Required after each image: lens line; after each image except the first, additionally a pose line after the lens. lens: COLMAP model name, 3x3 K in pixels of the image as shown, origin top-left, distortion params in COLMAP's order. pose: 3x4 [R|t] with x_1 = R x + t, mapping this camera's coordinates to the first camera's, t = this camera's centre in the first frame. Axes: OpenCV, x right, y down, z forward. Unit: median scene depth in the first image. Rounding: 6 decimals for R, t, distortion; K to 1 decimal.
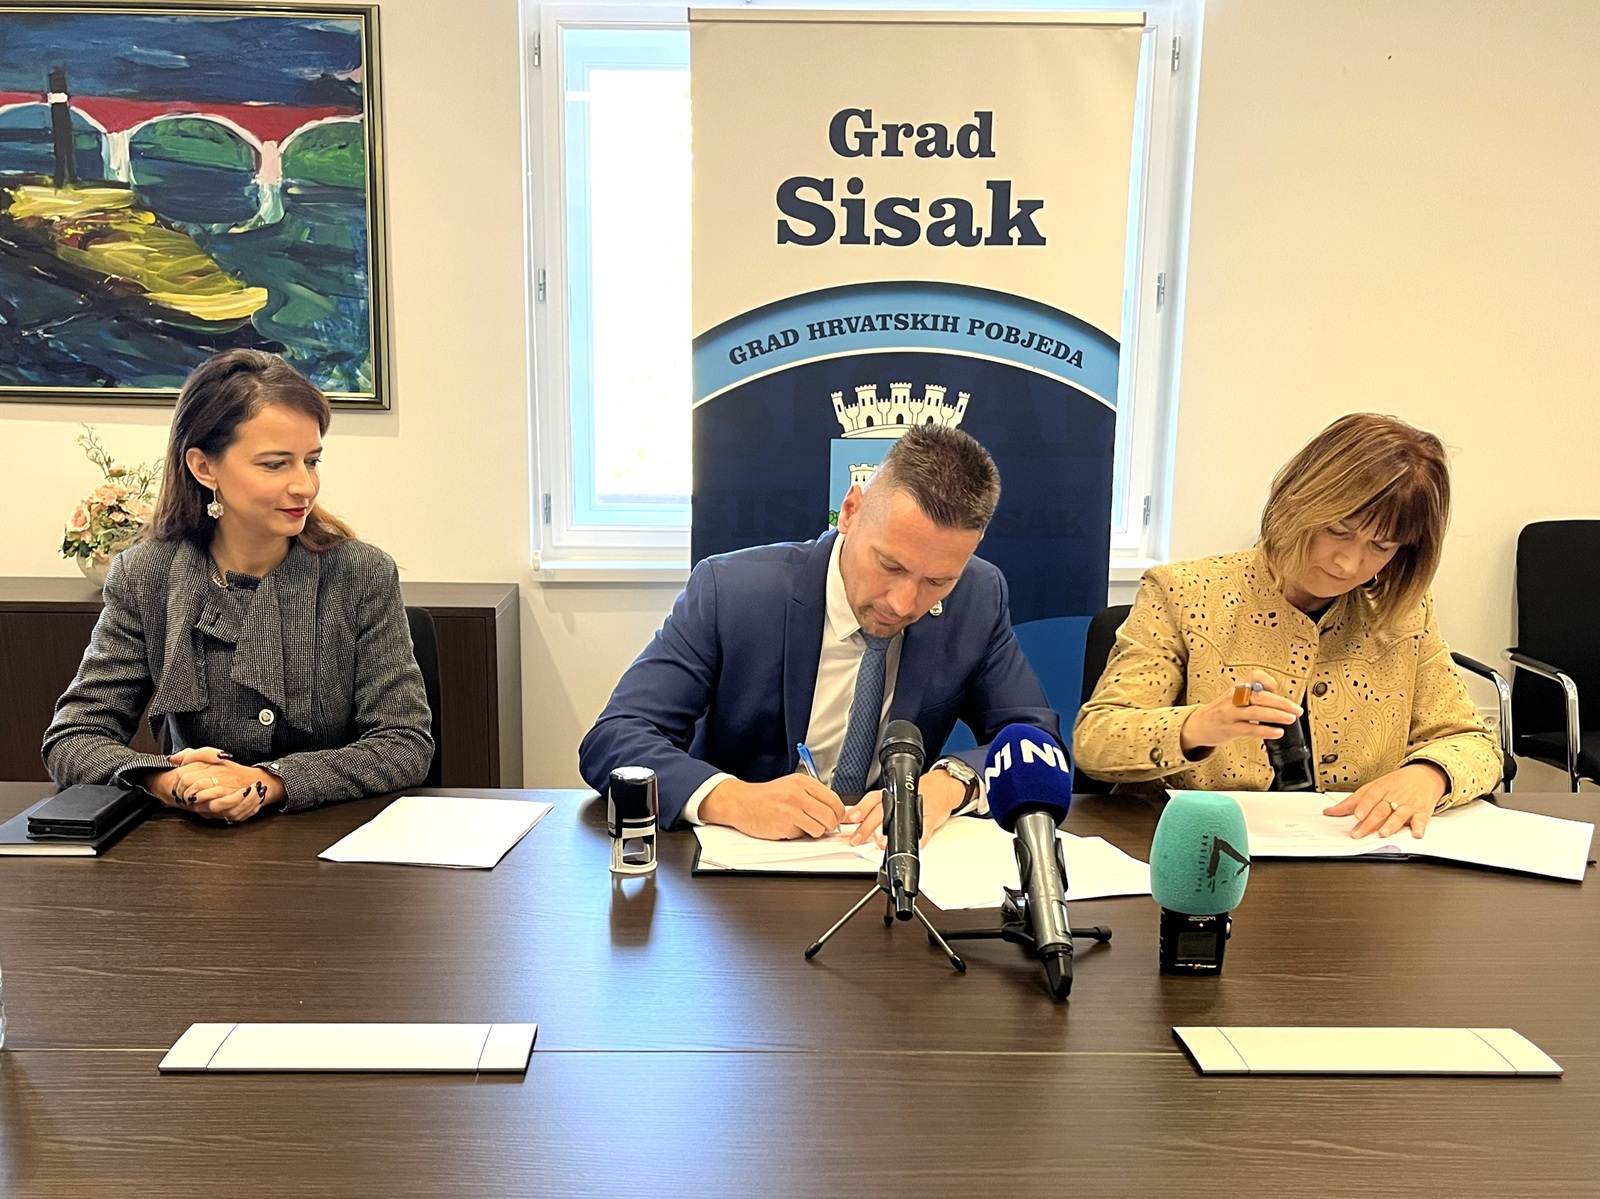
lens RADIAL K [[1428.4, 0, 799.8], [0, 1428.4, 600.7], [0, 0, 1]] dist [0.008460, 0.005392]
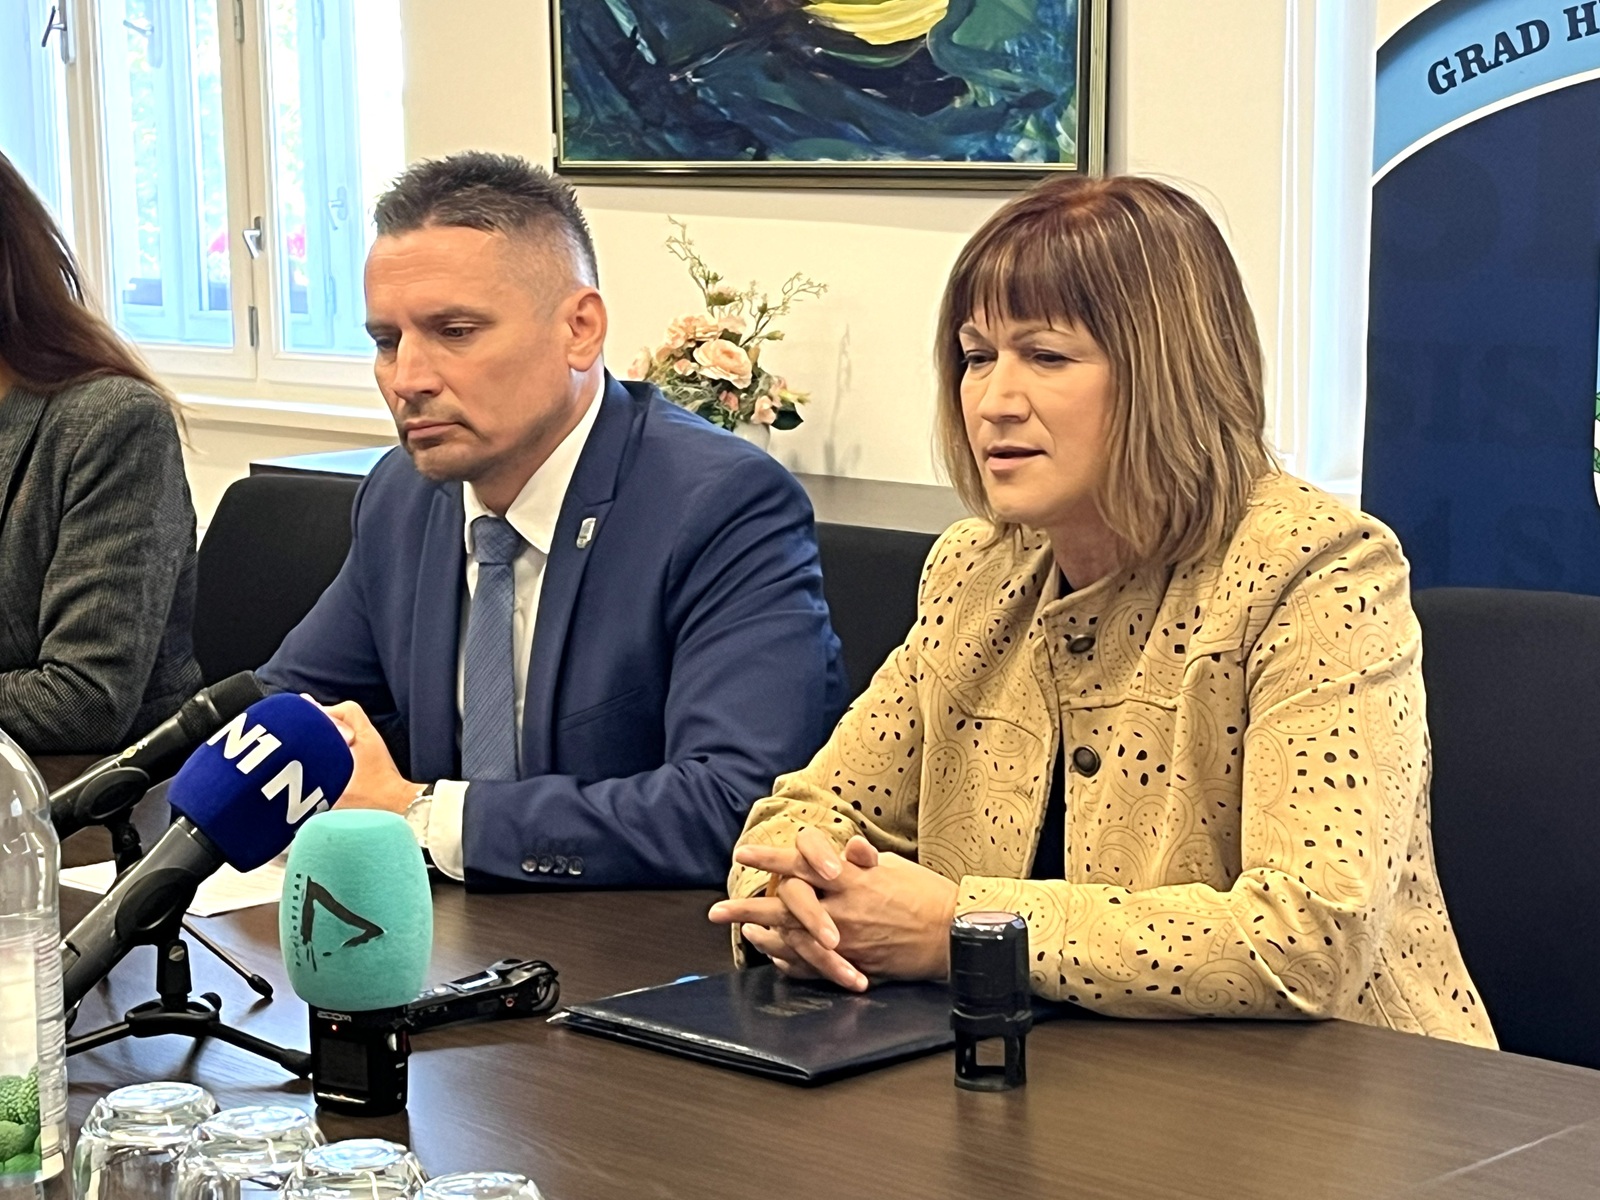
lens RADIAL K [[2869.8, 0, 800.3], [0, 2869.8, 599.5], [0, 0, 1]] dist [0.007169, 0.000000]
pose [[0.777447, 0.079358, -0.623922, 0.336051], [-0.075776, 0.996600, 0.032338, -0.001719], [0.624367, 0.022137, 0.780817, 0.050882]]
